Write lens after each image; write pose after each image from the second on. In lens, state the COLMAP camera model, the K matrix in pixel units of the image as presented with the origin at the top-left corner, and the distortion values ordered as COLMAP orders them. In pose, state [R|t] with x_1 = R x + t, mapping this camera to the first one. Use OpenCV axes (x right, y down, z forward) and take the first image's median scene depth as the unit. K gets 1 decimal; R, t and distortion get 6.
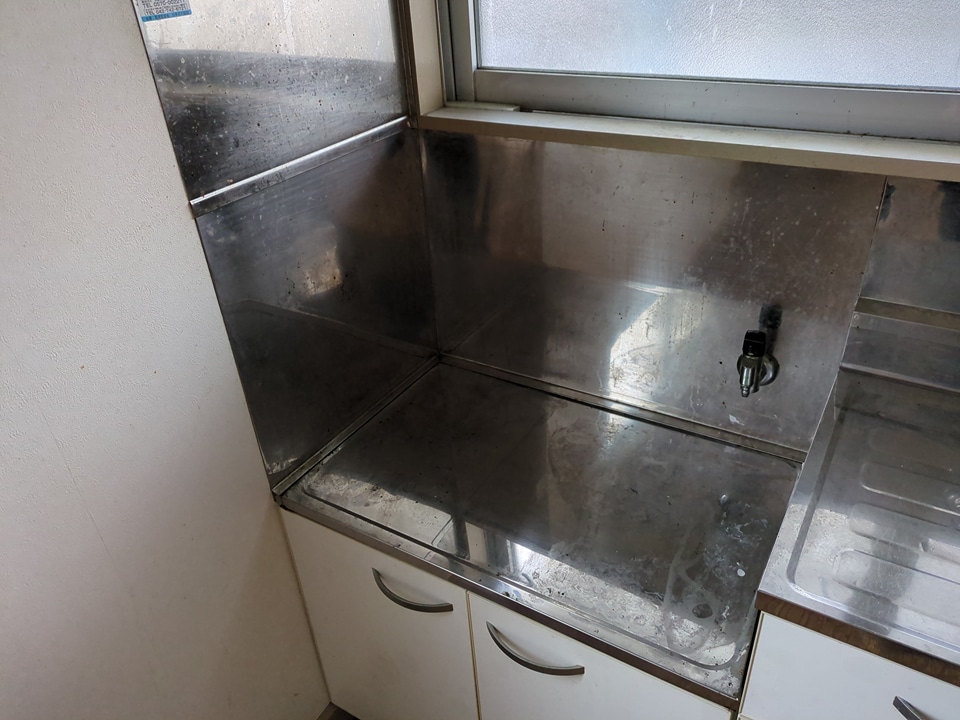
lens RADIAL K [[716.1, 0, 480.0], [0, 716.1, 360.0], [0, 0, 1]] dist [0.056174, -0.067520]
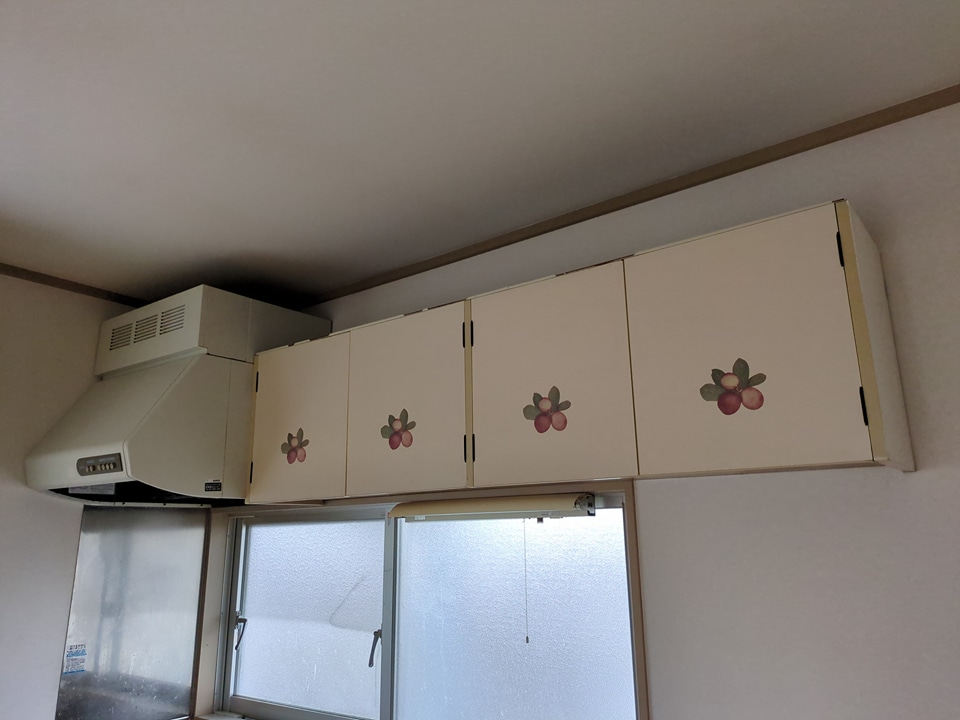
lens RADIAL K [[716.1, 0, 480.0], [0, 716.1, 360.0], [0, 0, 1]] dist [0.056174, -0.067520]
pose [[0.994241, 0.016621, -0.105868, 1.000244], [-0.087497, 0.696308, -0.712390, 0.392013], [0.061876, 0.717551, 0.693753, -1.233271]]
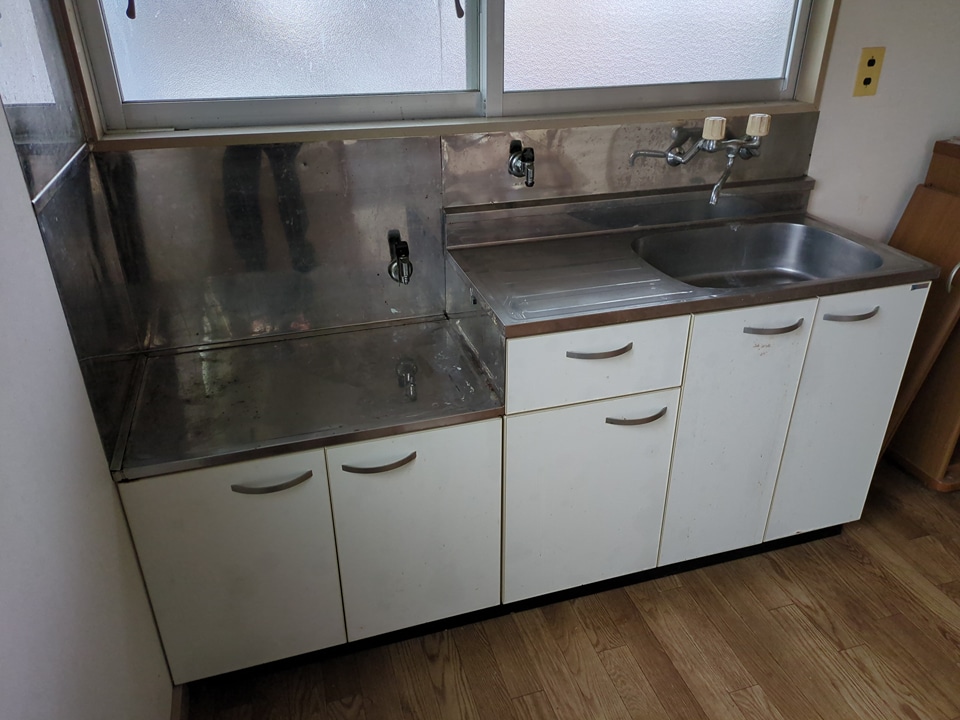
lens RADIAL K [[716.1, 0, 480.0], [0, 716.1, 360.0], [0, 0, 1]] dist [0.056174, -0.067520]
pose [[0.659207, -0.294701, 0.691808, -0.621917], [0.362249, 0.930670, 0.051275, 0.169815], [-0.658955, 0.216806, 0.720259, -0.200424]]
